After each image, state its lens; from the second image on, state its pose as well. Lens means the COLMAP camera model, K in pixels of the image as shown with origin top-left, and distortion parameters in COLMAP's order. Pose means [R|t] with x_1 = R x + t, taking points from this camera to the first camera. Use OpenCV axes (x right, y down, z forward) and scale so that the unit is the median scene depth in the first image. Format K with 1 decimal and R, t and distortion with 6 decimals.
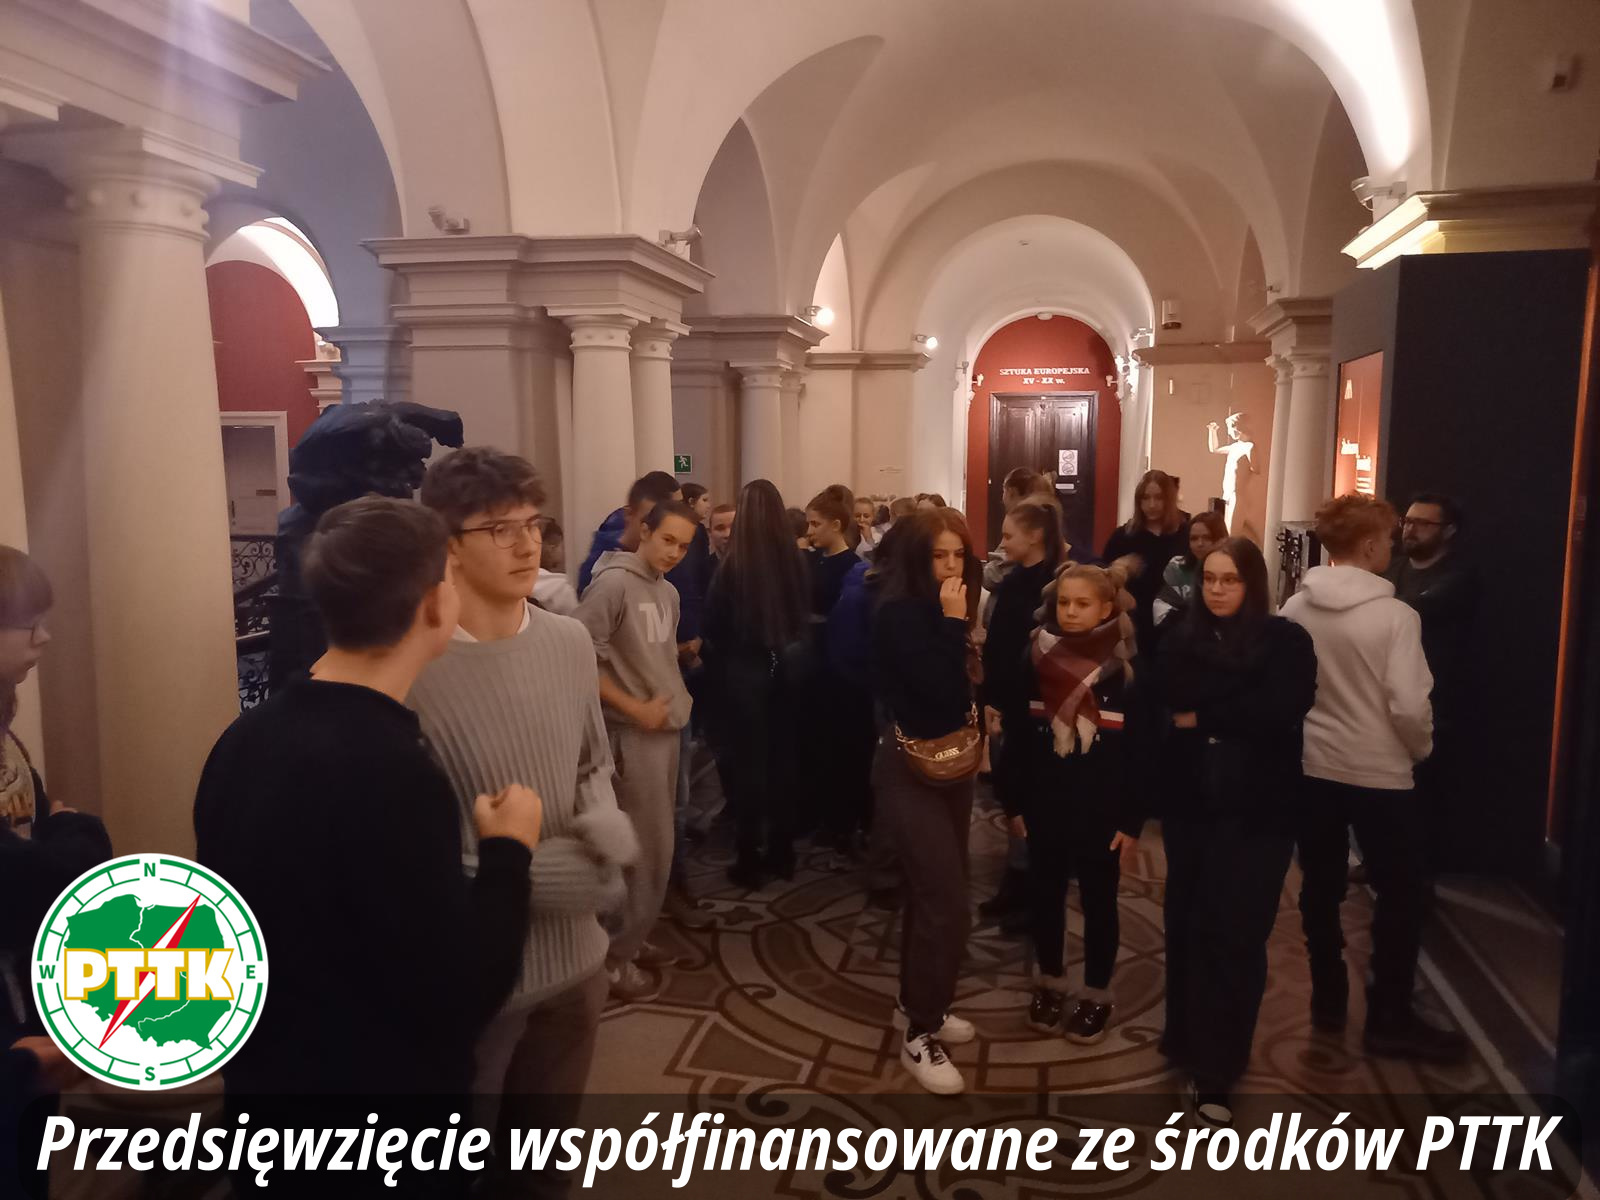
lens RADIAL K [[1189.0, 0, 792.6], [0, 1189.0, 603.2], [0, 0, 1]] dist [0.046826, -0.023144]
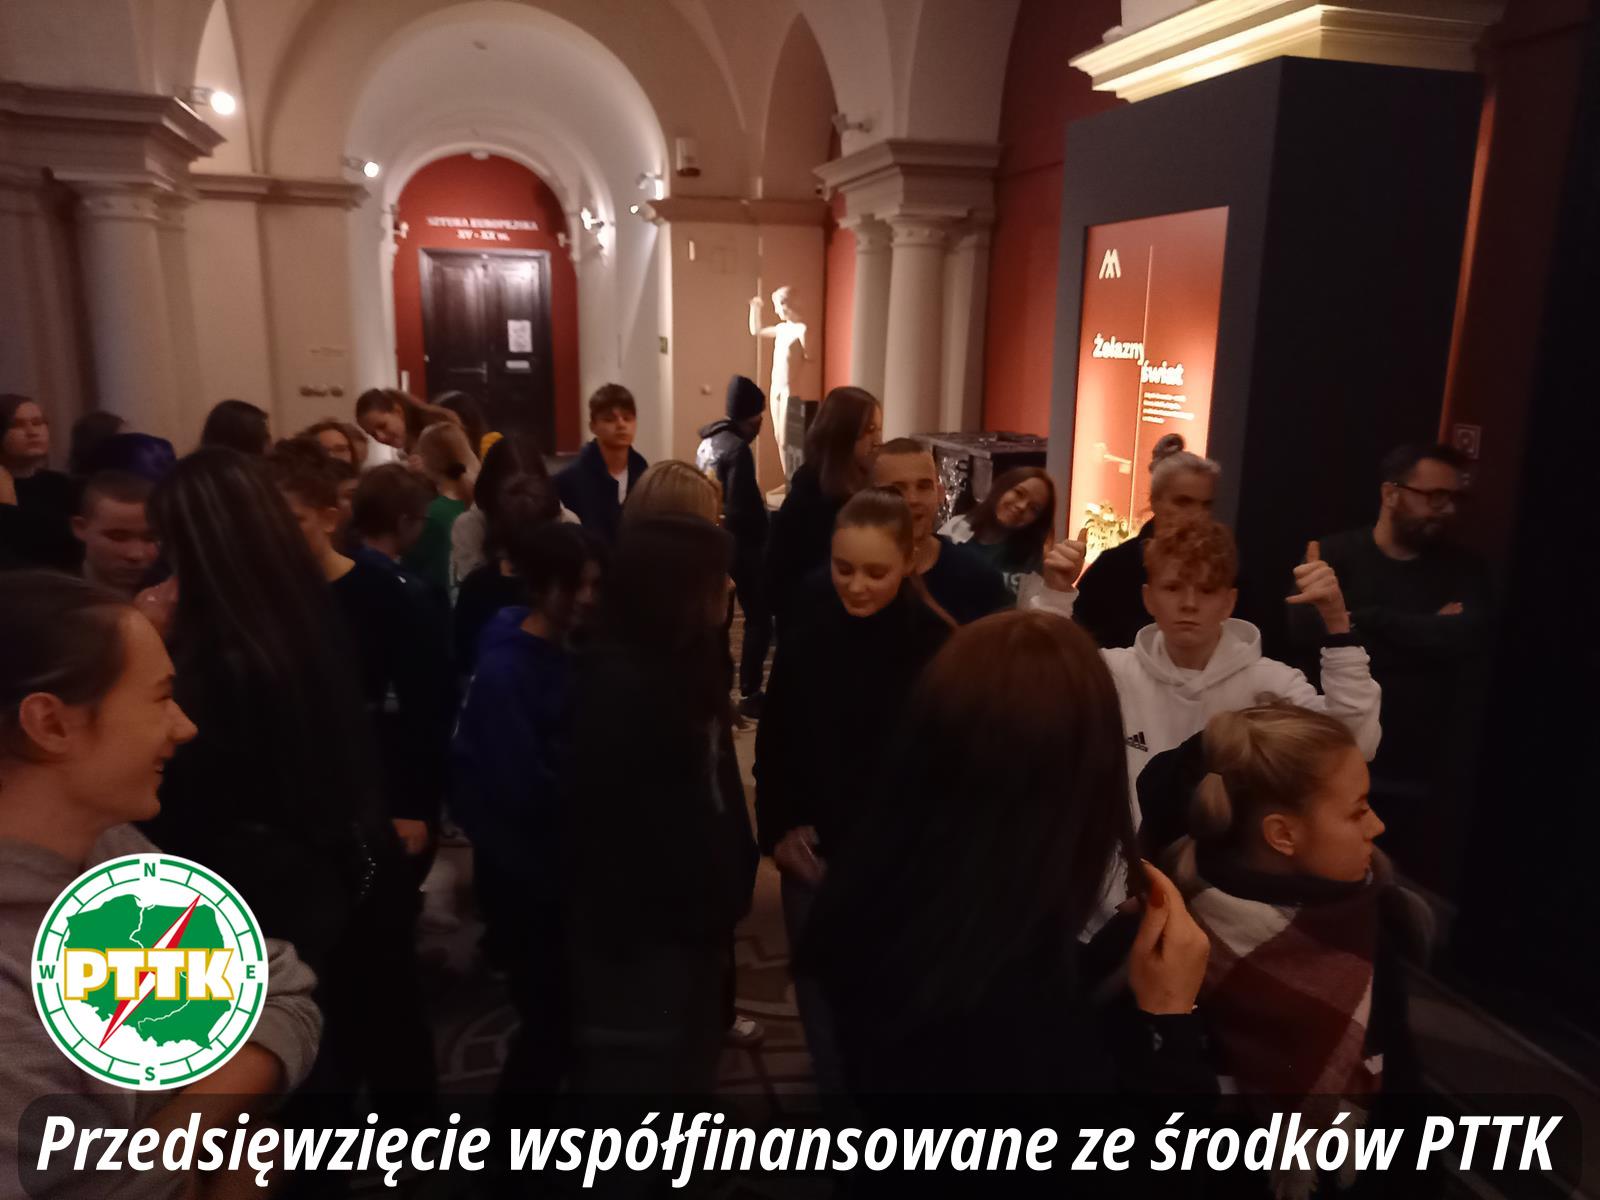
lens RADIAL K [[1189.0, 0, 793.0], [0, 1189.0, 599.3], [0, 0, 1]] dist [0.046826, -0.023144]
pose [[0.876486, -0.098249, 0.471296, -0.034566], [0.047106, 0.991759, 0.119144, -0.048895], [-0.479117, -0.082227, 0.873891, 0.297721]]
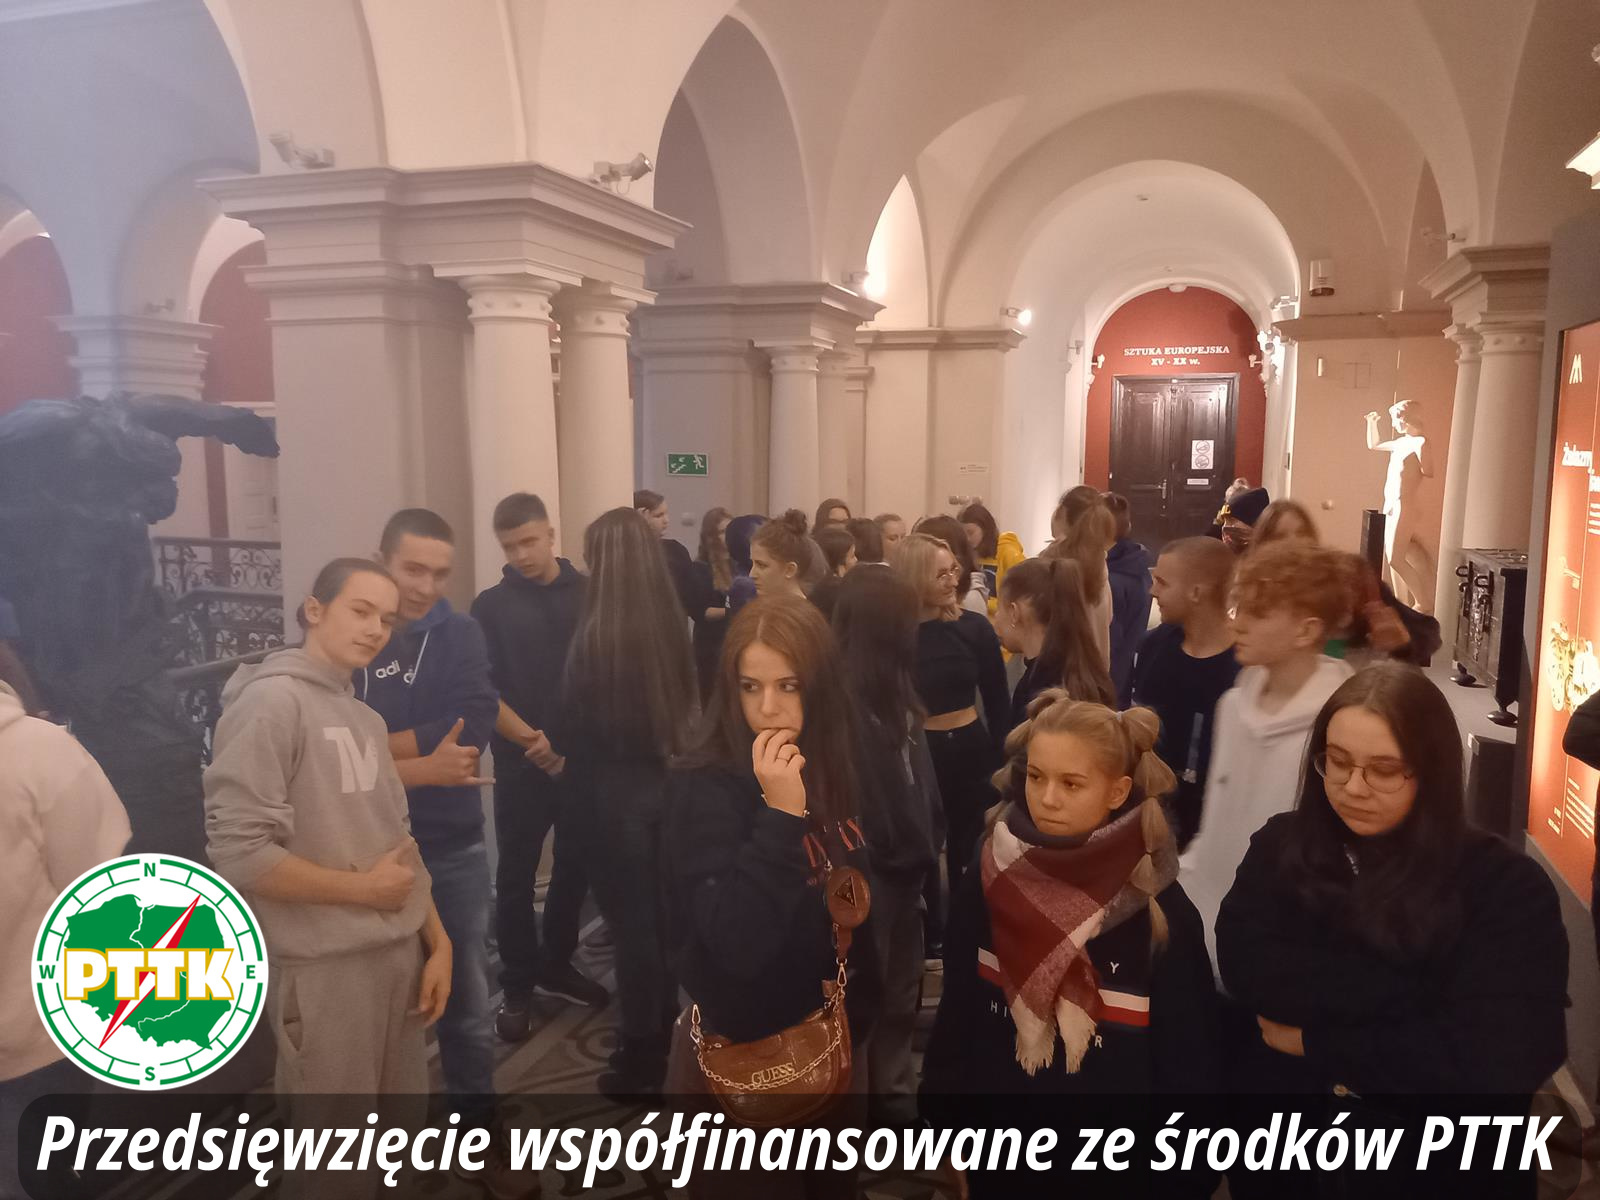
lens RADIAL K [[1189.0, 0, 803.1], [0, 1189.0, 594.1], [0, 0, 1]] dist [0.046826, -0.023144]
pose [[0.993935, 0.014535, -0.109000, 0.072300], [-0.013938, 0.999883, 0.006235, -0.033296], [0.109078, -0.004678, 0.994022, 0.185541]]
